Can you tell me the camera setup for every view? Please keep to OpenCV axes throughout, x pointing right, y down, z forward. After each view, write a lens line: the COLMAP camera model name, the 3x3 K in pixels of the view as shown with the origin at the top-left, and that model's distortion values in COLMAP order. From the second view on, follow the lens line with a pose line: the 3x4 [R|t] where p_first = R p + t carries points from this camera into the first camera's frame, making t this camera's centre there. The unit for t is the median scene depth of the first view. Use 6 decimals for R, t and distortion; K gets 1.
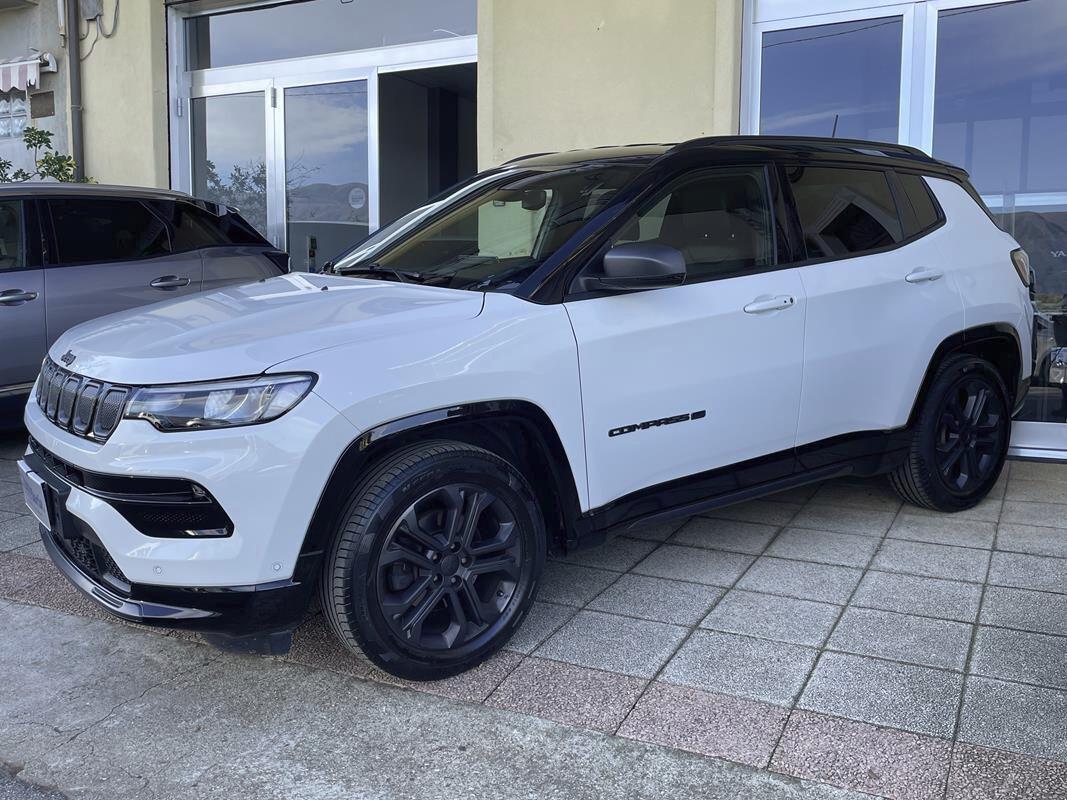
lens RADIAL K [[1007.3, 0, 521.9], [0, 1007.3, 378.7], [0, 0, 1]] dist [0.092955, -0.109702]
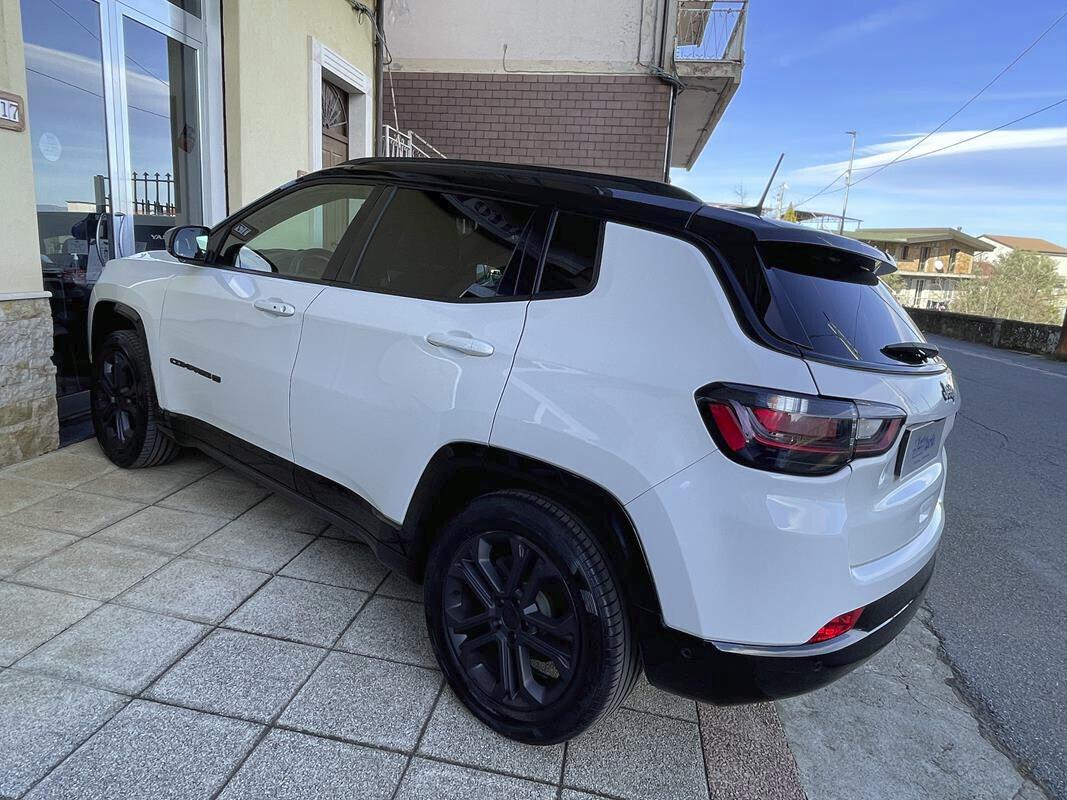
lens RADIAL K [[721.1, 0, 534.1], [0, 721.1, 390.3], [0, 0, 1]] dist [-0.002737, -0.000711]
pose [[-0.343570, -0.205409, 0.916388, -1.025300], [0.004587, 0.975408, 0.220358, -0.251643], [-0.939116, 0.079912, -0.334178, 1.663547]]
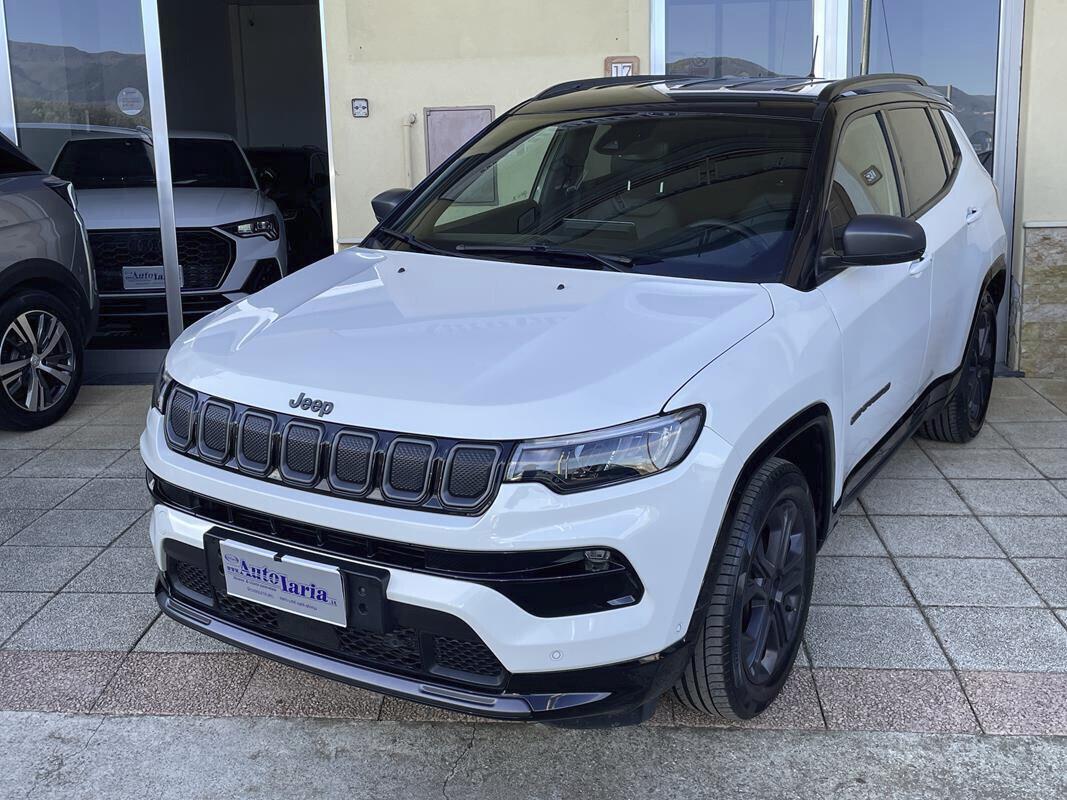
lens RADIAL K [[1184.4, 0, 518.9], [0, 1184.4, 380.1], [0, 0, 1]] dist [0.112388, -0.166138]
pose [[0.918417, -0.096410, 0.383687, -0.665101], [0.058555, 0.992296, 0.109175, -0.132723], [-0.391257, -0.077801, 0.916987, 0.111519]]
